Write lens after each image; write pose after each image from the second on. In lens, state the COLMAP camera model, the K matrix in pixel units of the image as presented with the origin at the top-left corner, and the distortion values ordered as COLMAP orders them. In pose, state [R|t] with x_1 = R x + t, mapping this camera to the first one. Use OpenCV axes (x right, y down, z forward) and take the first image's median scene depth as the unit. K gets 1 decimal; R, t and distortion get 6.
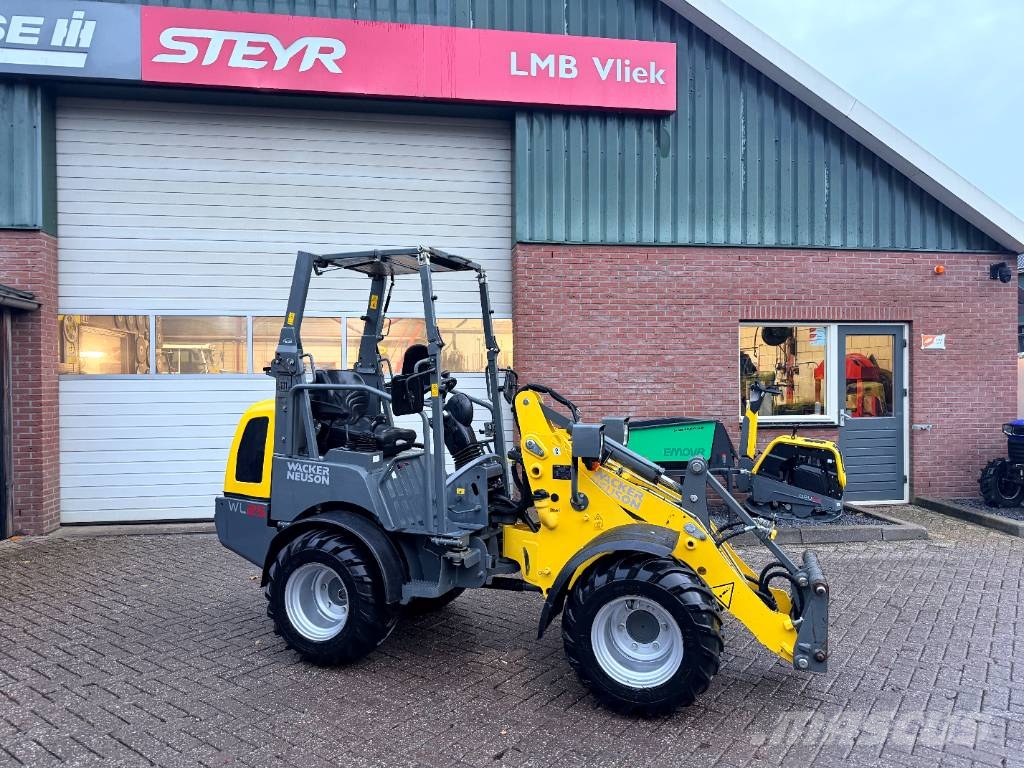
lens RADIAL K [[717.3, 0, 510.6], [0, 717.3, 387.0], [0, 0, 1]] dist [0.058718, -0.070094]
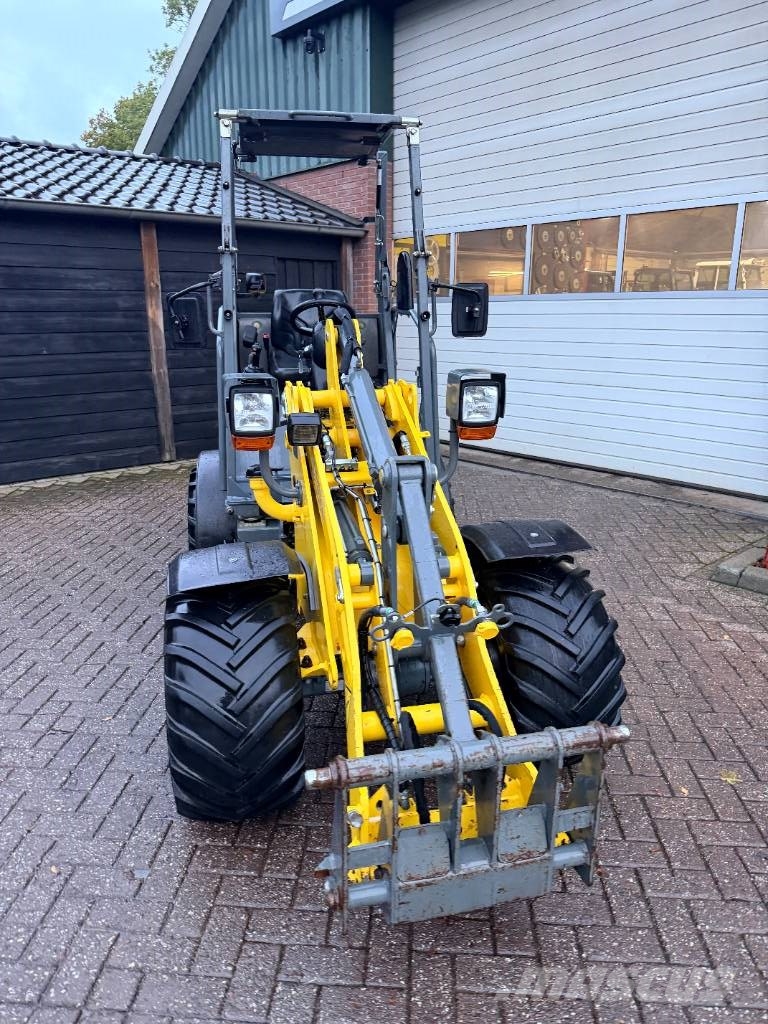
lens RADIAL K [[720.5, 0, 384.0], [0, 720.5, 512.0], [0, 0, 1]] dist [0.054024, -0.086234]
pose [[0.537383, 0.235073, -0.809913, 0.365387], [-0.009094, 0.961926, 0.273160, -0.002974], [0.843289, -0.139426, 0.519061, 0.383641]]
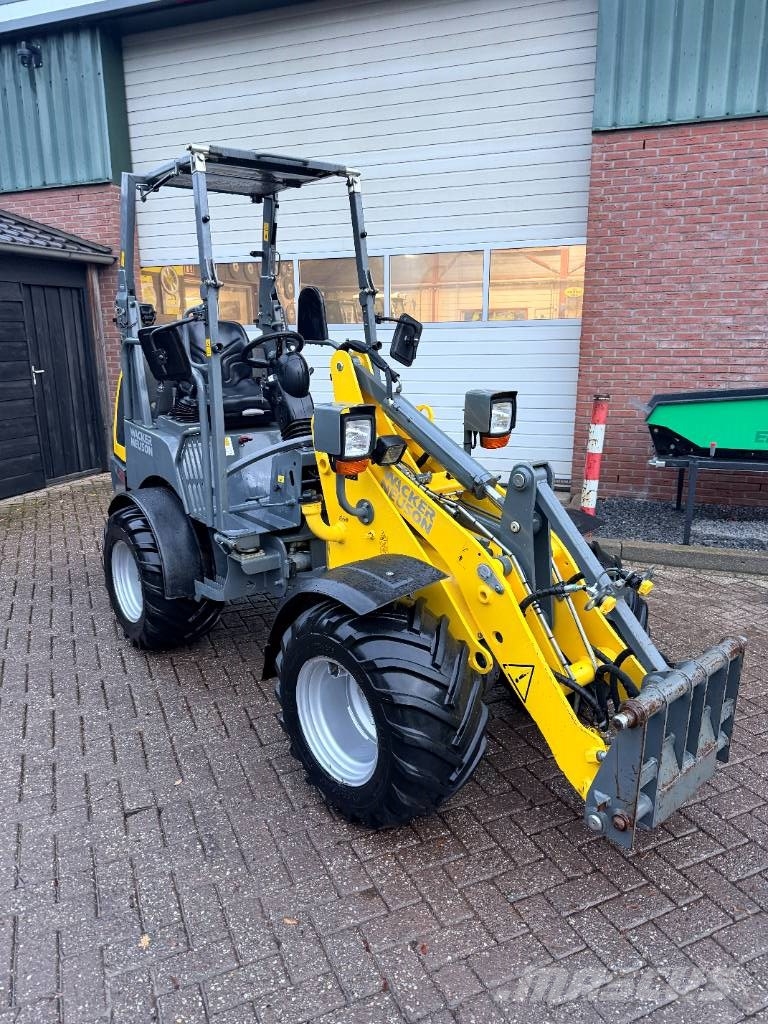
lens RADIAL K [[729.2, 0, 377.4], [0, 729.2, 507.6], [0, 0, 1]] dist [-0.005814, -0.004042]
pose [[0.867484, 0.114116, -0.484199, 0.240821], [0.001943, 0.972549, 0.232692, -0.005127], [0.497461, -0.202797, 0.843449, 0.216166]]
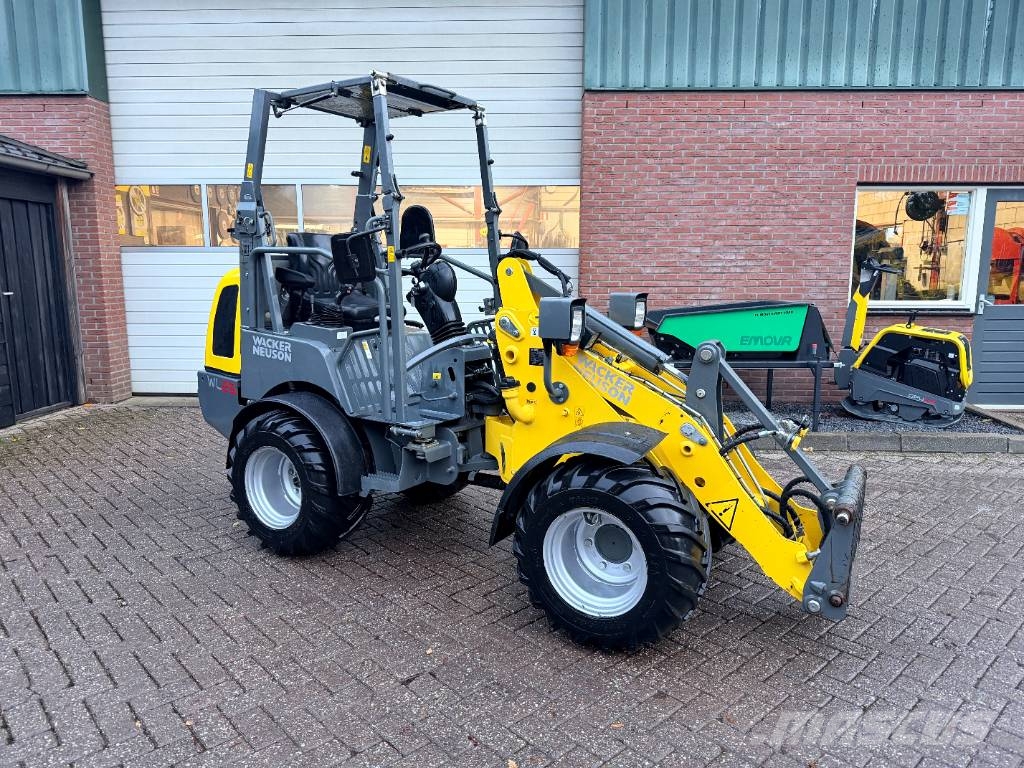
lens RADIAL K [[724.2, 0, 513.5], [0, 724.2, 385.9], [0, 0, 1]] dist [0.019578, -0.035272]
pose [[0.983063, 0.037390, -0.179415, 0.102669], [-0.009372, 0.987943, 0.154534, 0.013771], [0.183030, -0.150235, 0.971560, 0.101902]]
